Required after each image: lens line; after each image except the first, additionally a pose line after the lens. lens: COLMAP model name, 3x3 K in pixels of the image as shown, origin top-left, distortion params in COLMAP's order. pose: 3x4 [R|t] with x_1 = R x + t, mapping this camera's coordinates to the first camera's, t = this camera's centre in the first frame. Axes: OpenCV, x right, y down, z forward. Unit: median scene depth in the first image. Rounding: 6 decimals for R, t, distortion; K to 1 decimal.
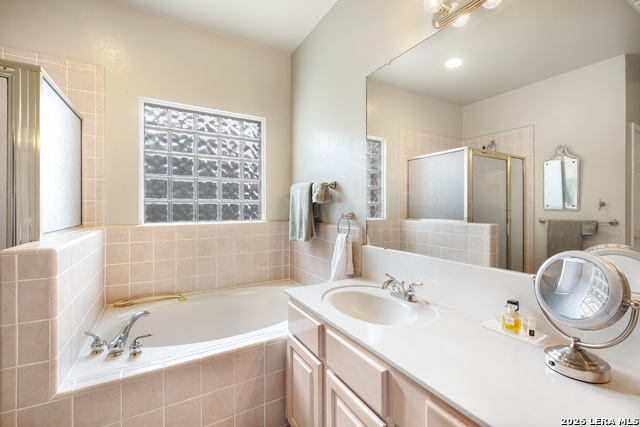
lens RADIAL K [[276.4, 0, 317.1], [0, 276.4, 208.9], [0, 0, 1]] dist [0.005144, -0.003824]
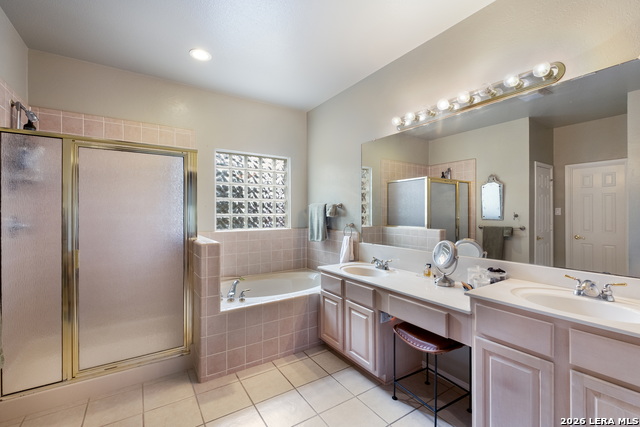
lens RADIAL K [[276.4, 0, 317.0], [0, 276.4, 212.3], [0, 0, 1]] dist [0.005144, -0.003824]
pose [[0.998618, -0.001810, 0.052523, -0.143200], [0.002199, 0.999971, -0.007356, -0.033087], [-0.052508, 0.007462, 0.998593, -0.532752]]
